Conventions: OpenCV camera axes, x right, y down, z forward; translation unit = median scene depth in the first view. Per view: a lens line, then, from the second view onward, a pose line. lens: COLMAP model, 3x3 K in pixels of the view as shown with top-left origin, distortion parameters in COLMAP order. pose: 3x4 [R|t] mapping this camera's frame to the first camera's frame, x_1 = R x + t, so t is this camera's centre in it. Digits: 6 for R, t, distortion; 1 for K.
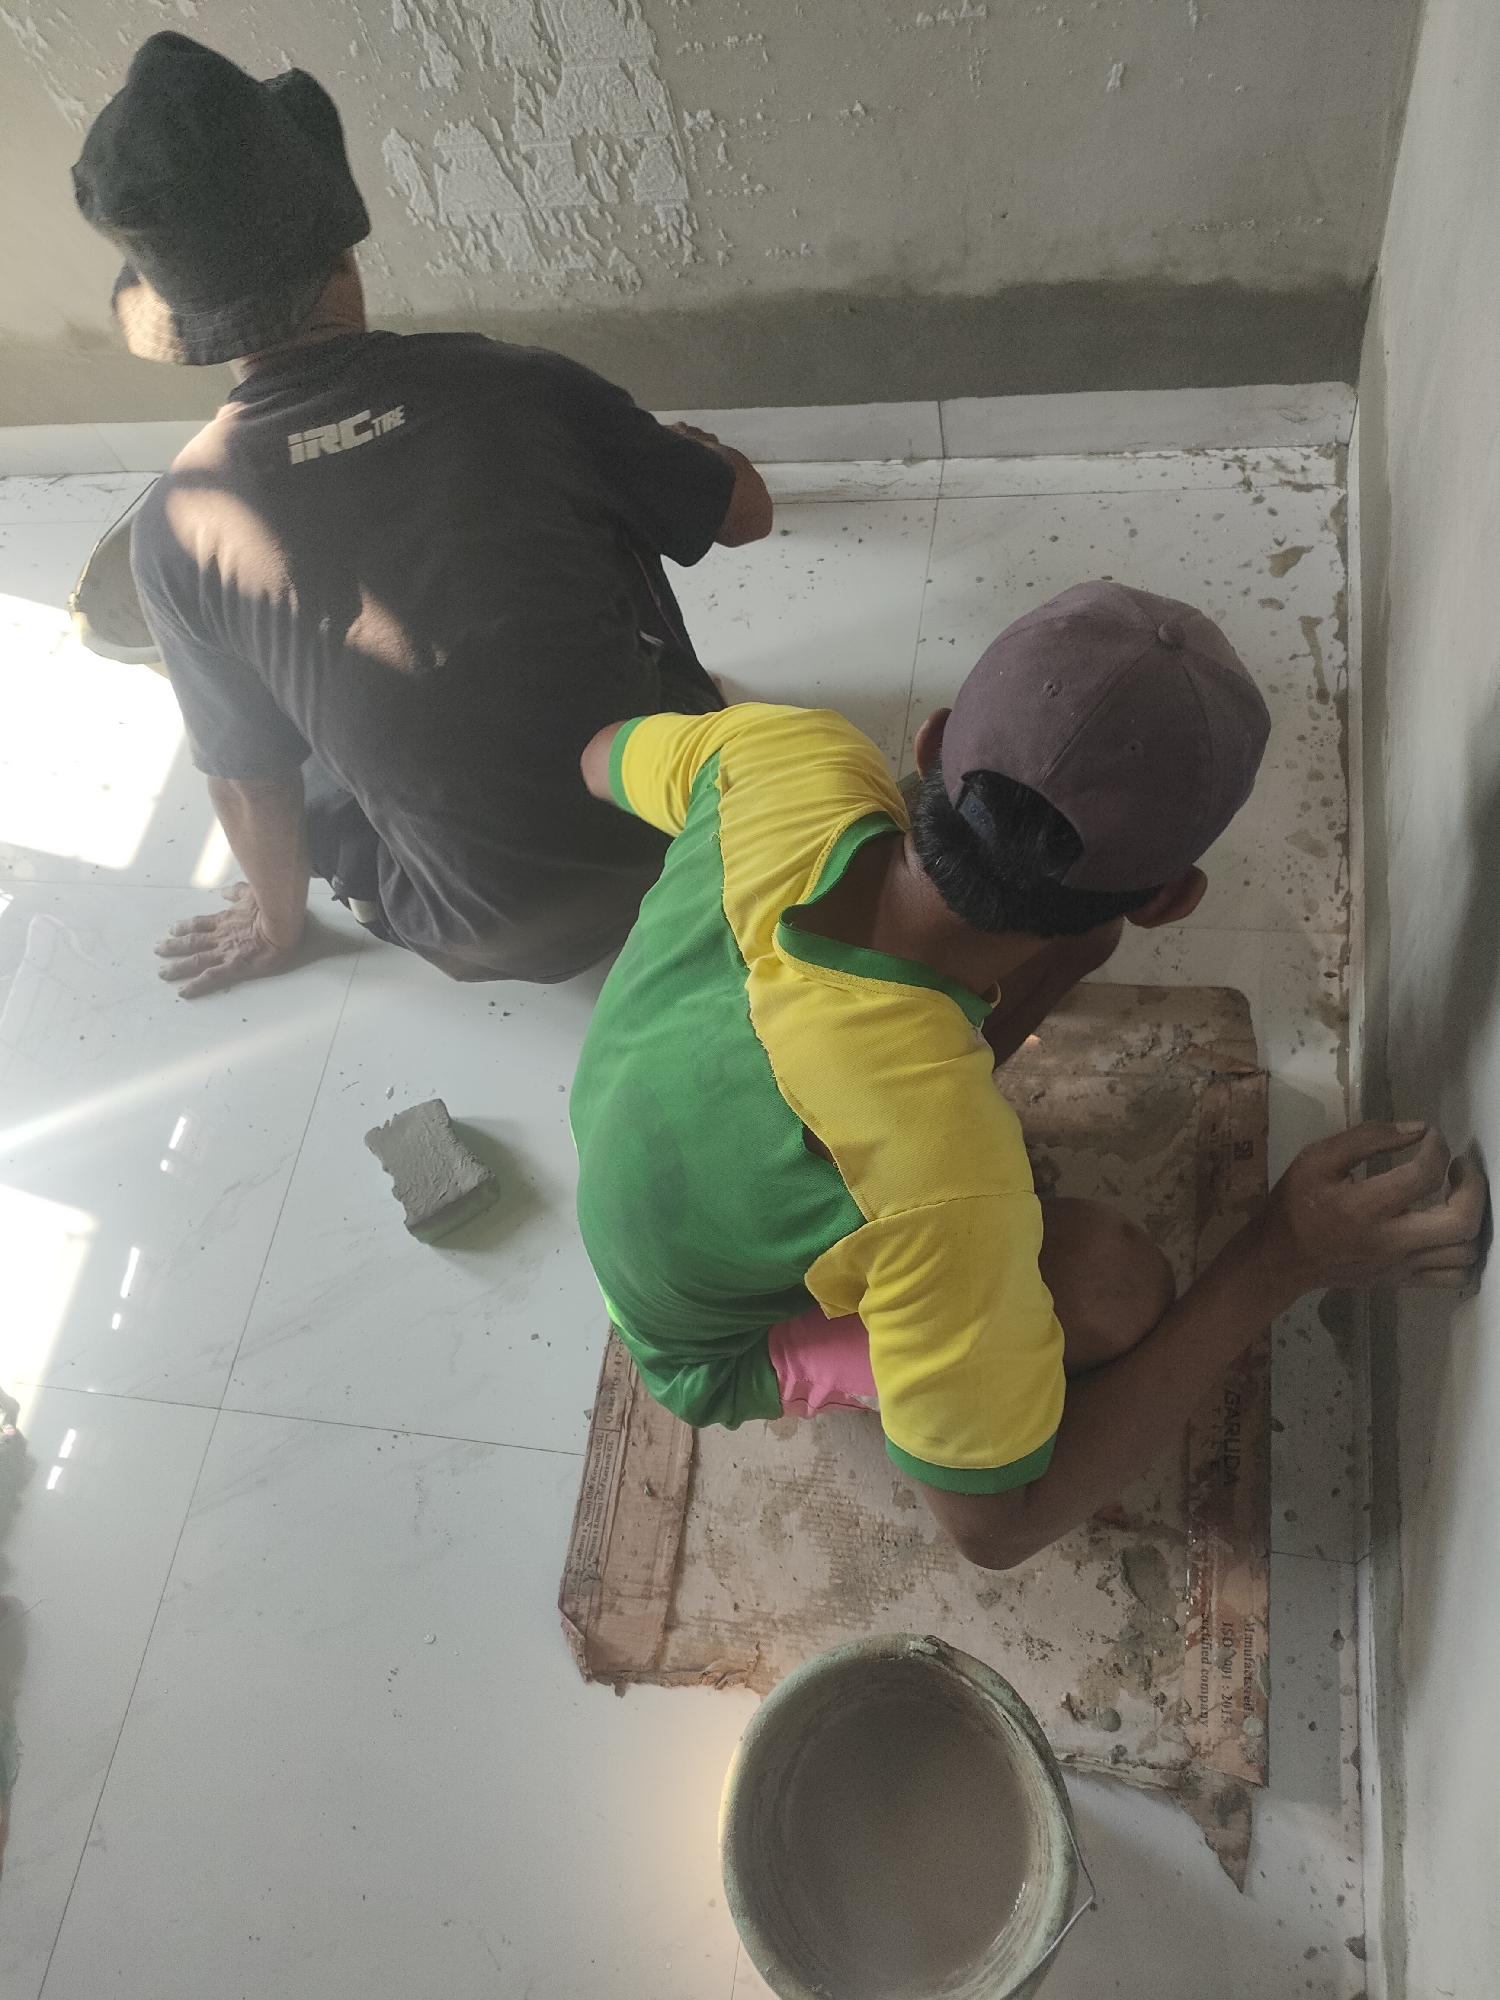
lens RADIAL K [[1444.8, 0, 750.0], [0, 1444.8, 1000.0], [0, 0, 1]] dist [-0.019769, 0.002180]
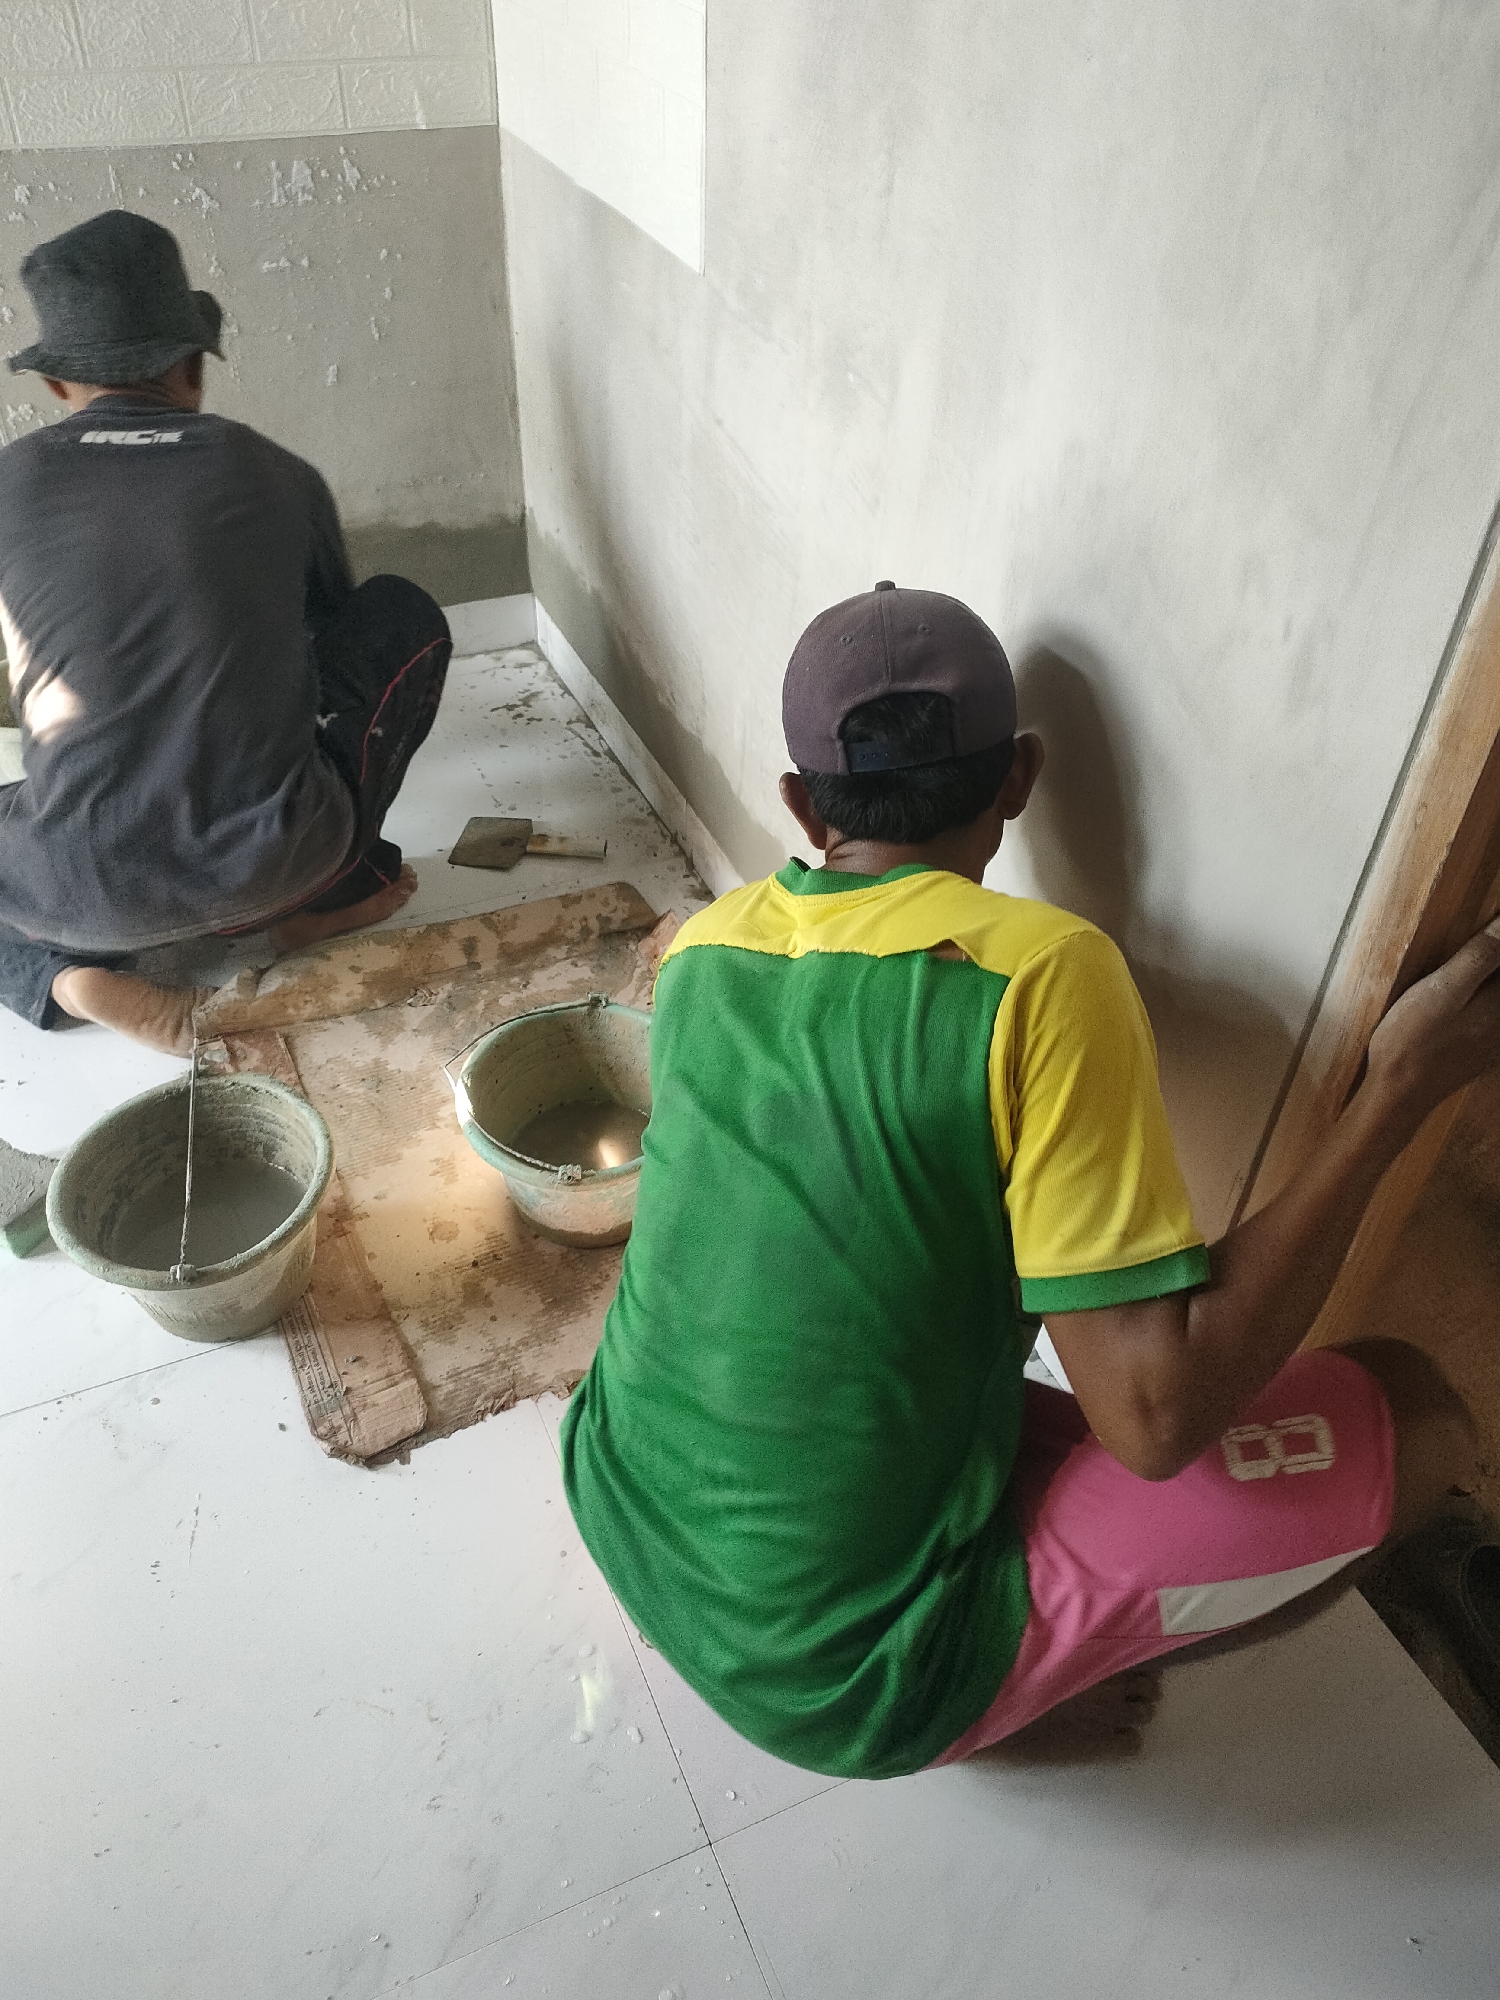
lens RADIAL K [[1444.8, 0, 750.0], [0, 1444.8, 1000.0], [0, 0, 1]] dist [-0.019769, 0.002180]
pose [[0.804354, -0.192311, 0.562167, -0.305421], [0.408766, 0.865774, -0.288695, 0.445594], [-0.431191, 0.462008, 0.774999, -0.038500]]
